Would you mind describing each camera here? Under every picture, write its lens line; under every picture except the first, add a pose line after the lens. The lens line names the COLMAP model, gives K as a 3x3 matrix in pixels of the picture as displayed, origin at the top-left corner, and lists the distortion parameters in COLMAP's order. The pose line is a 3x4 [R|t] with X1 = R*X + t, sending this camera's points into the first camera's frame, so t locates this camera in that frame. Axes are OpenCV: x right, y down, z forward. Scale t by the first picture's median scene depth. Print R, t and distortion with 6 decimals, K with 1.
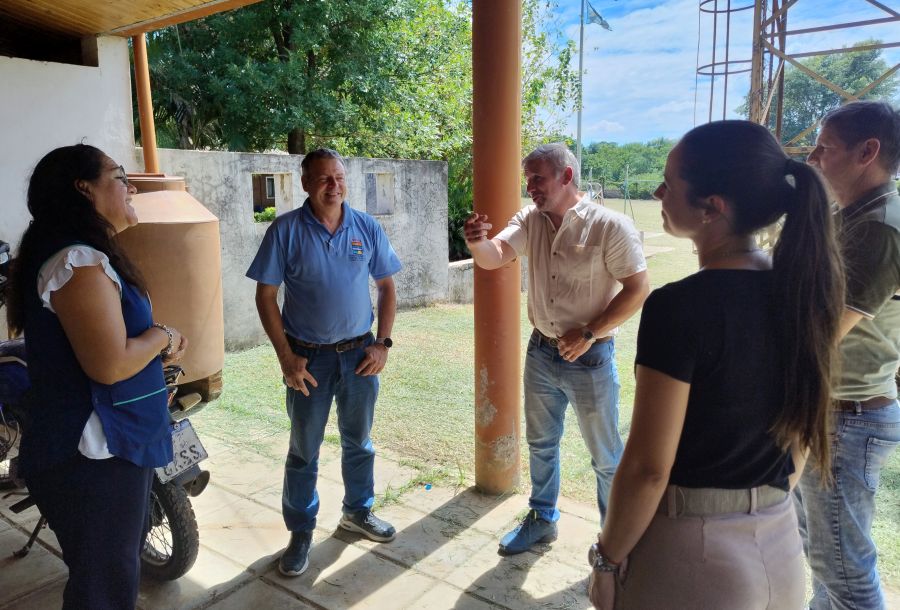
lens RADIAL K [[668.7, 0, 447.8], [0, 668.7, 280.7], [0, 0, 1]] dist [0.052042, -0.066110]
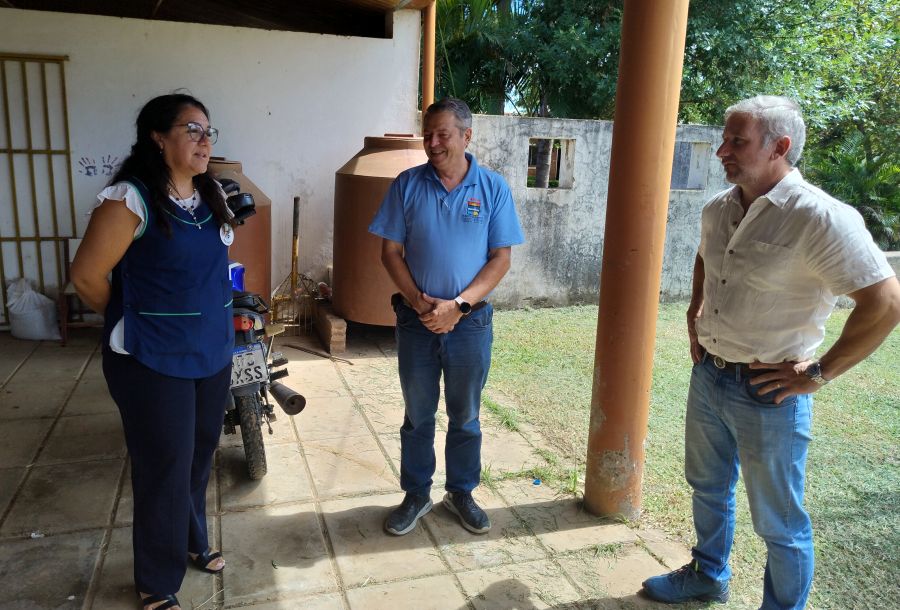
lens RADIAL K [[668.7, 0, 447.8], [0, 668.7, 280.7], [0, 0, 1]] dist [0.052042, -0.066110]
pose [[0.801369, 0.141396, -0.581218, 0.285579], [-0.120766, 0.989896, 0.074308, -0.010409], [0.585852, 0.010643, 0.810348, 0.154943]]
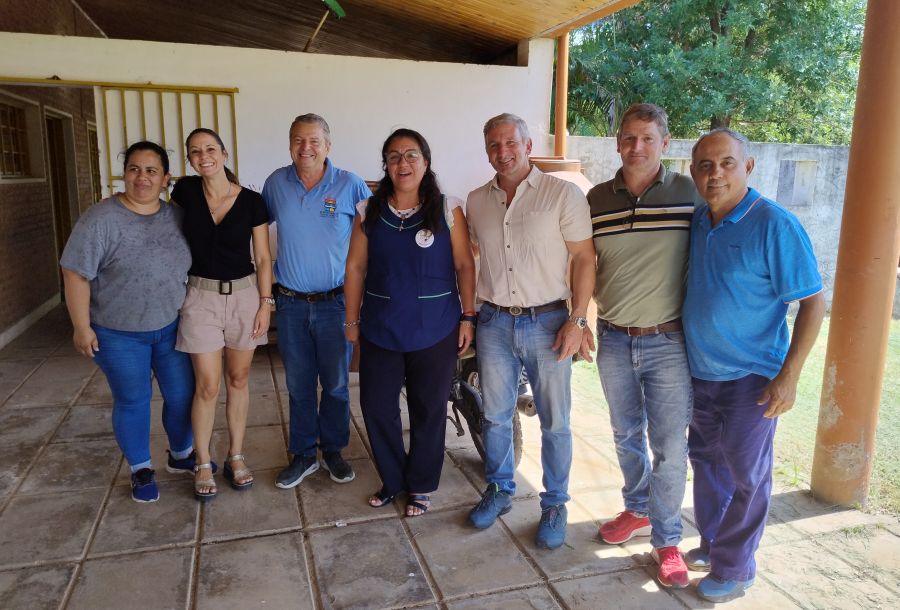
lens RADIAL K [[677.4, 0, 445.8], [0, 677.4, 300.1], [0, 0, 1]] dist [0.050975, -0.067991]
pose [[0.803984, 0.126319, -0.581079, 0.121339], [-0.106592, 0.991964, 0.068159, 0.026185], [0.585019, 0.007140, 0.810988, -0.054849]]
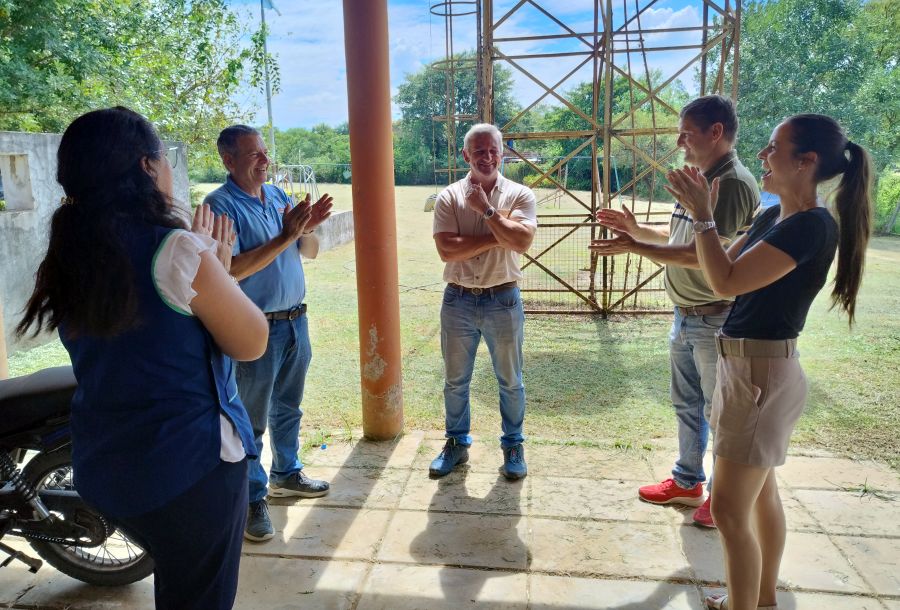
lens RADIAL K [[668.7, 0, 447.8], [0, 668.7, 280.7], [0, 0, 1]] dist [0.052042, -0.066110]
pose [[0.875214, -0.091637, 0.474977, -0.268618], [0.081283, 0.995791, 0.042342, 0.012303], [-0.476858, 0.001549, 0.878979, -0.024110]]
